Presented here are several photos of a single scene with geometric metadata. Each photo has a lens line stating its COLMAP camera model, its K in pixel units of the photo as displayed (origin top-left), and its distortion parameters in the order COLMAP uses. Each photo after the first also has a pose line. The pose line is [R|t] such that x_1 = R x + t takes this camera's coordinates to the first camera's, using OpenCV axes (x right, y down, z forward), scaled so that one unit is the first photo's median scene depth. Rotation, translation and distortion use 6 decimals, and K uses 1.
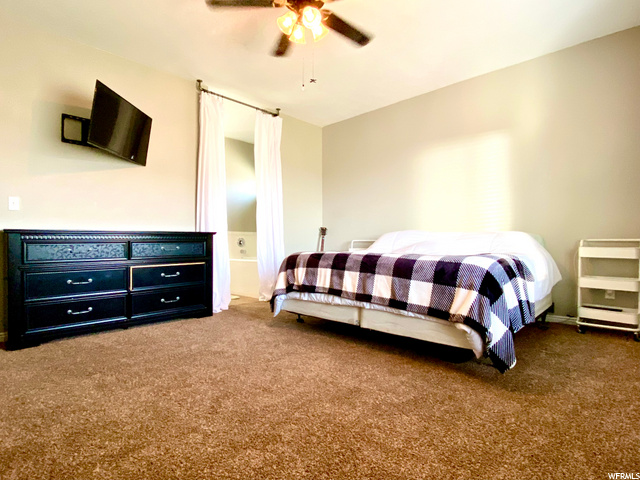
lens RADIAL K [[346.3, 0, 320.0], [0, 346.3, 240.0], [0, 0, 1]] dist [0.001345, 0.000238]
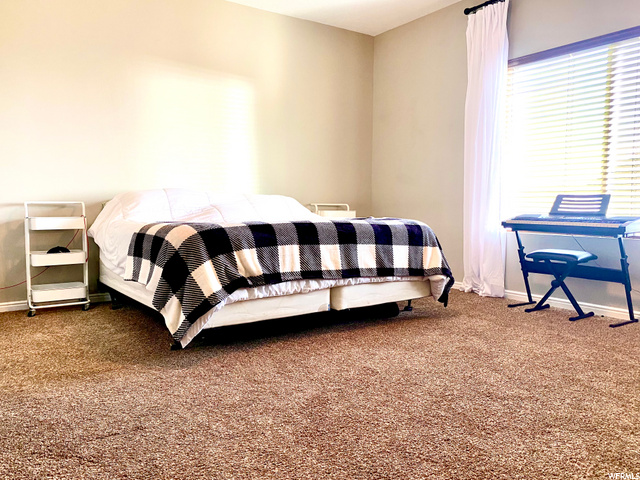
lens RADIAL K [[485.7, 0, 320.0], [0, 485.7, 240.0], [0, 0, 1]] dist [0.003004, 0.003363]
pose [[0.226404, -0.067664, 0.971680, -0.994795], [-0.001820, 0.997553, 0.069889, 0.003418], [-0.974032, -0.017592, 0.225727, 0.775360]]
